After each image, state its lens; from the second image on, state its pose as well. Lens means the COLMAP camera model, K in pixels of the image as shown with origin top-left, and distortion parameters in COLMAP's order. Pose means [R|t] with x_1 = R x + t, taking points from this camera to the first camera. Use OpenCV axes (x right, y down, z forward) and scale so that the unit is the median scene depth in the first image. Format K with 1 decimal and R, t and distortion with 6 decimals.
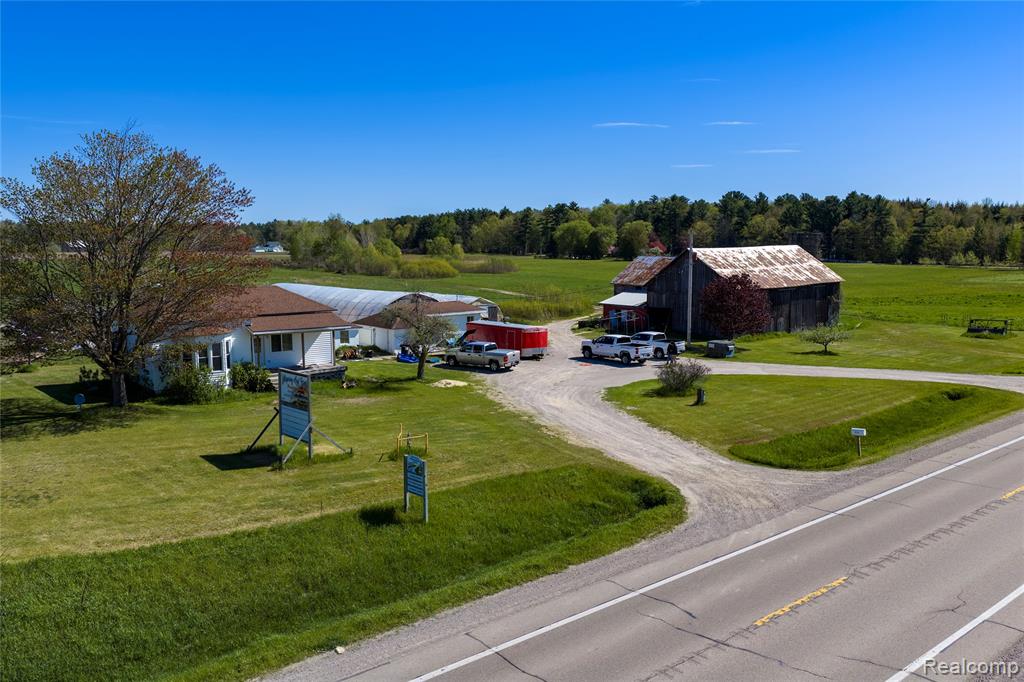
lens RADIAL K [[847.8, 0, 517.9], [0, 847.8, 345.3], [0, 0, 1]] dist [0.034616, -0.075437]
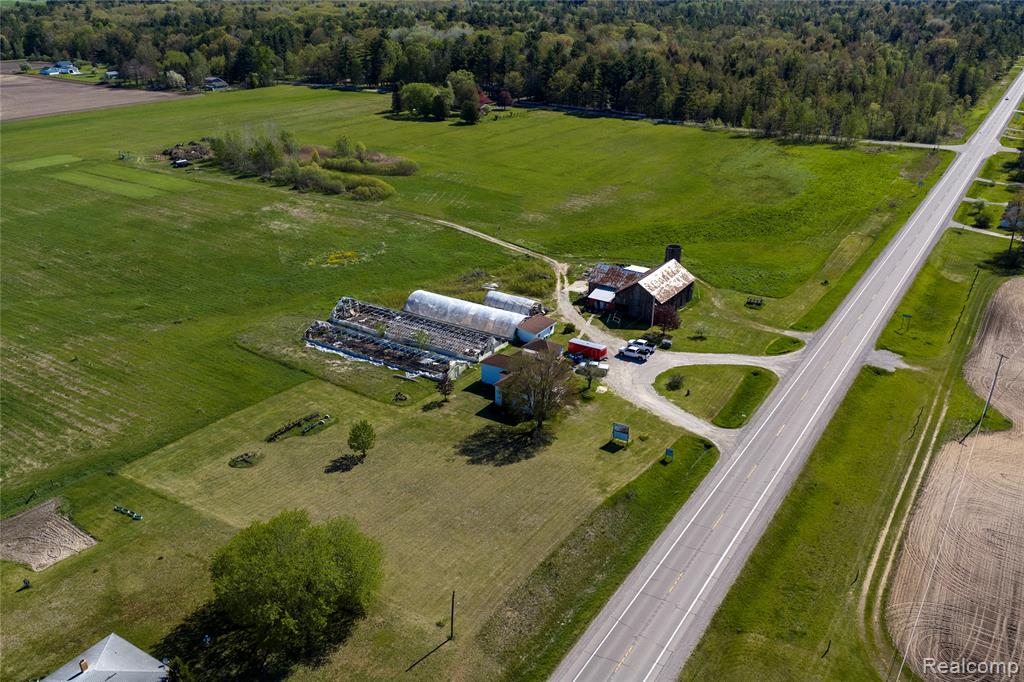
lens RADIAL K [[847.8, 0, 517.9], [0, 847.8, 345.3], [0, 0, 1]] dist [0.034616, -0.075437]
pose [[0.954962, -0.113901, 0.273996, -0.680285], [0.029701, 0.955447, 0.293664, -0.577798], [-0.295237, -0.272300, 0.915799, -0.920025]]
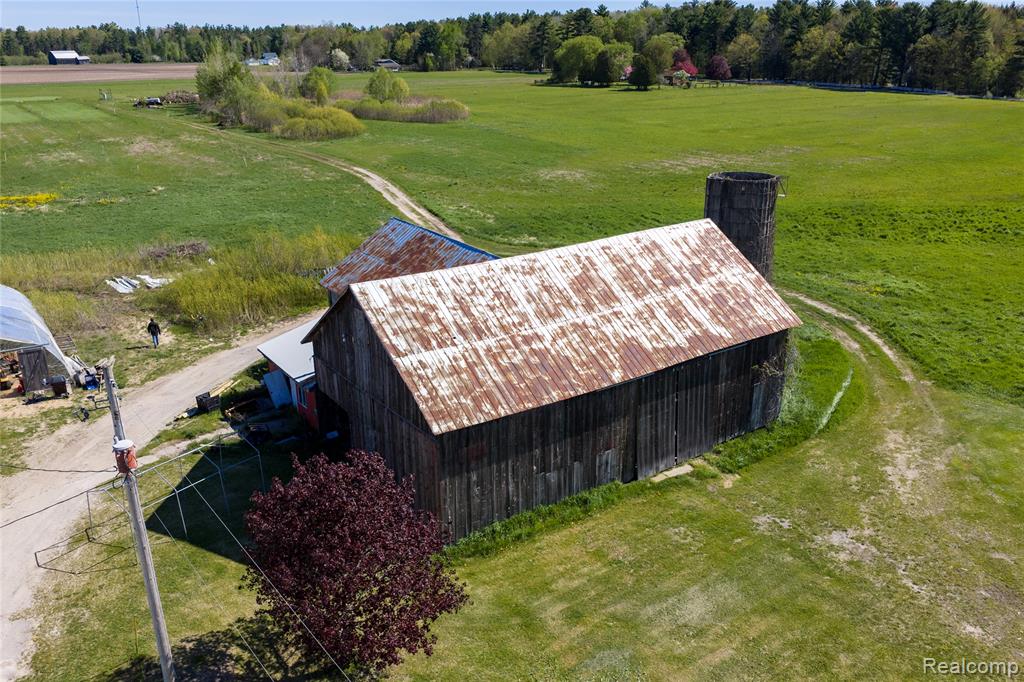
lens RADIAL K [[851.2, 0, 516.8], [0, 851.2, 342.4], [0, 0, 1]] dist [0.005478, -0.010170]
pose [[0.997283, 0.022266, -0.070226, 0.280947], [-0.006362, 0.975703, 0.219005, -0.161612], [0.073396, -0.217963, 0.973193, 0.592469]]
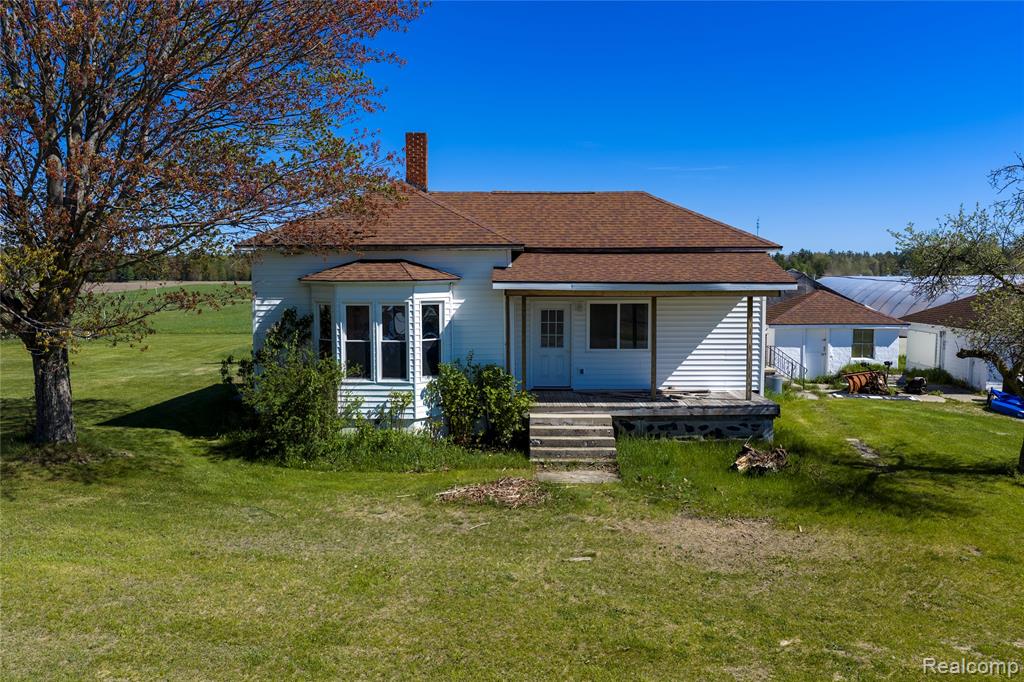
lens RADIAL K [[847.8, 0, 517.9], [0, 847.8, 345.3], [0, 0, 1]] dist [0.034616, -0.075437]
pose [[0.754133, 0.052785, -0.654597, -0.036219], [-0.080110, 0.996715, -0.011919, 0.008105], [0.651817, 0.061429, 0.755884, 0.405892]]
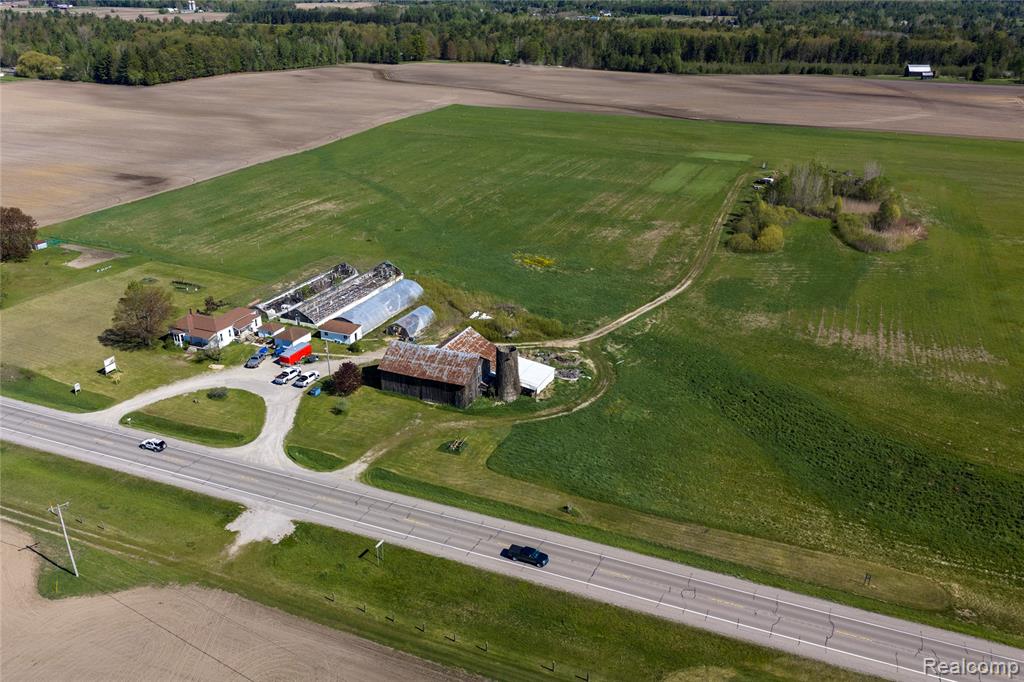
lens RADIAL K [[851.2, 0, 516.8], [0, 851.2, 342.4], [0, 0, 1]] dist [0.005478, -0.010170]
pose [[0.456769, 0.353652, -0.816268, 1.849398], [-0.118764, 0.933611, 0.338033, -0.770258], [0.881622, -0.057460, 0.468445, 0.297100]]
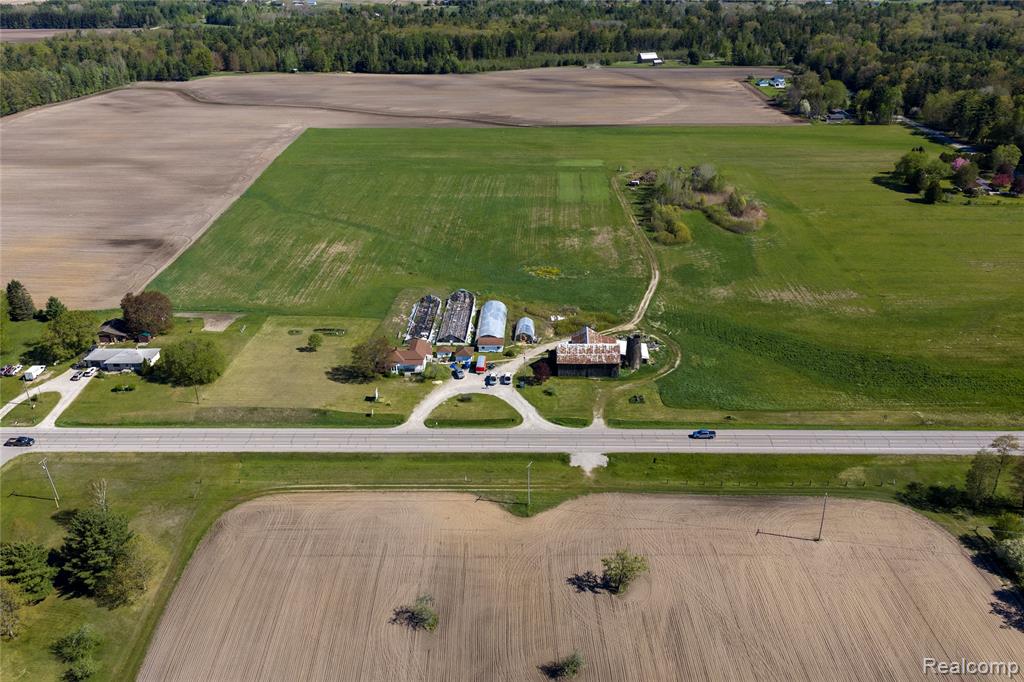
lens RADIAL K [[847.8, 0, 517.9], [0, 847.8, 345.3], [0, 0, 1]] dist [0.034616, -0.075437]
pose [[0.747097, 0.283253, -0.601344, 1.836202], [-0.074408, 0.934614, 0.347792, -1.102053], [0.660538, -0.215089, 0.719324, -1.245118]]
